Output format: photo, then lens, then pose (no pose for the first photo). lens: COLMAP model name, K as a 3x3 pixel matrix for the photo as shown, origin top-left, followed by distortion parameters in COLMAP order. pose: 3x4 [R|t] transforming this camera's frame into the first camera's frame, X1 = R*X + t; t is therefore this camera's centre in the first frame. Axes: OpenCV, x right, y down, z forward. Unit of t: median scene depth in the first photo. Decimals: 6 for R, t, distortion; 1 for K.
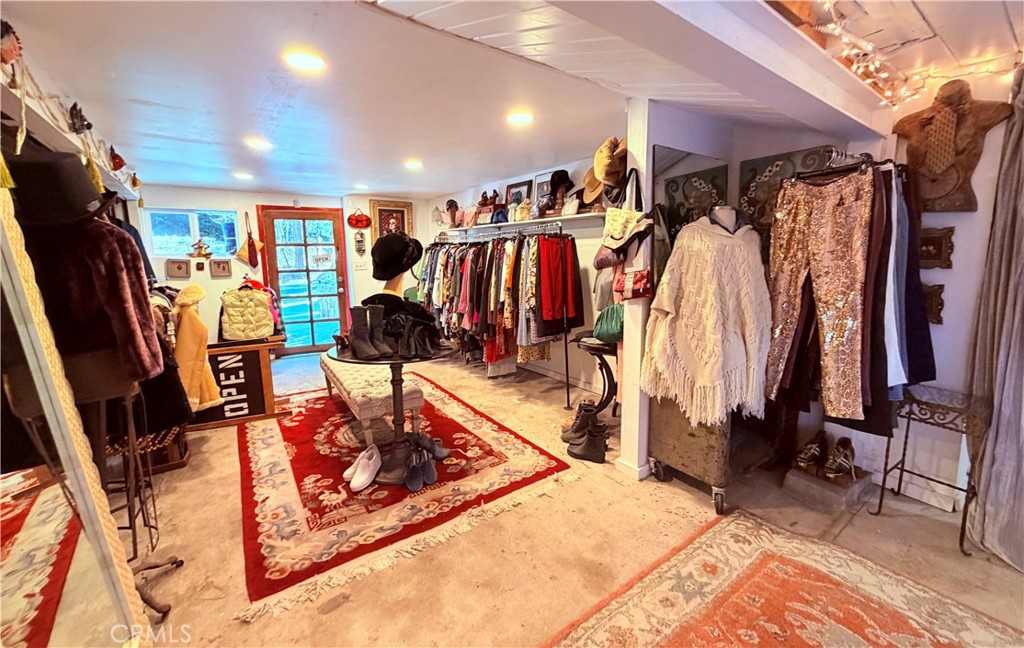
lens RADIAL K [[409.3, 0, 515.0], [0, 409.3, 302.5], [0, 0, 1]] dist [-0.000428, -0.000008]
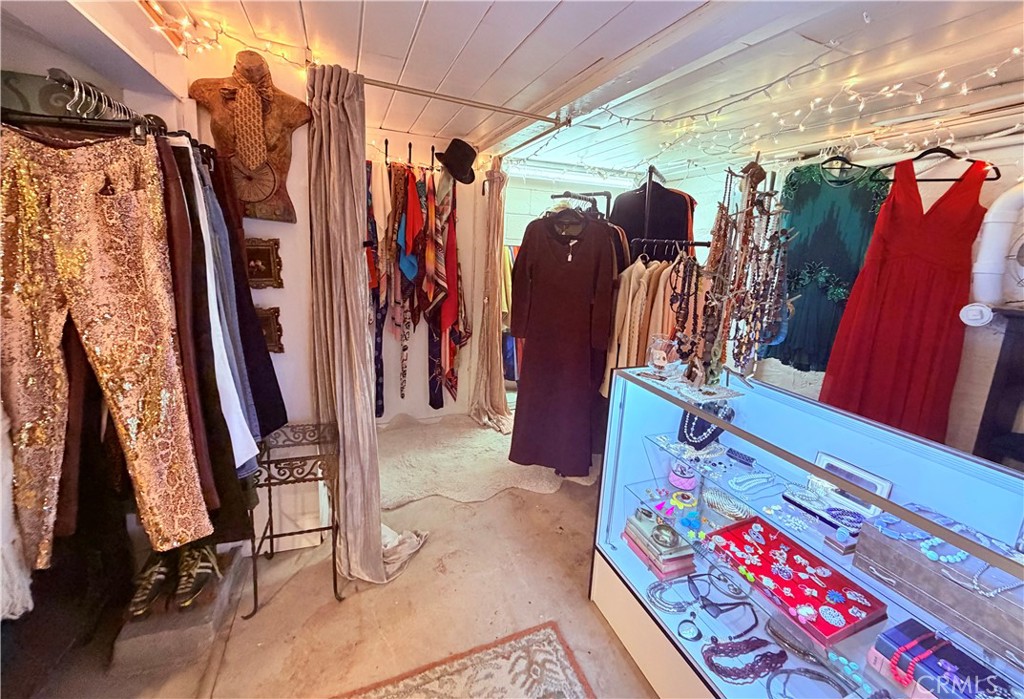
lens RADIAL K [[400.9, 0, 511.5], [0, 400.9, 314.4], [0, 0, 1]] dist [-0.001067, 0.000013]
pose [[0.232023, -0.142225, 0.962256, 0.374100], [0.070977, 0.989091, 0.129078, -0.105672], [-0.970117, 0.038349, 0.239586, 0.348078]]
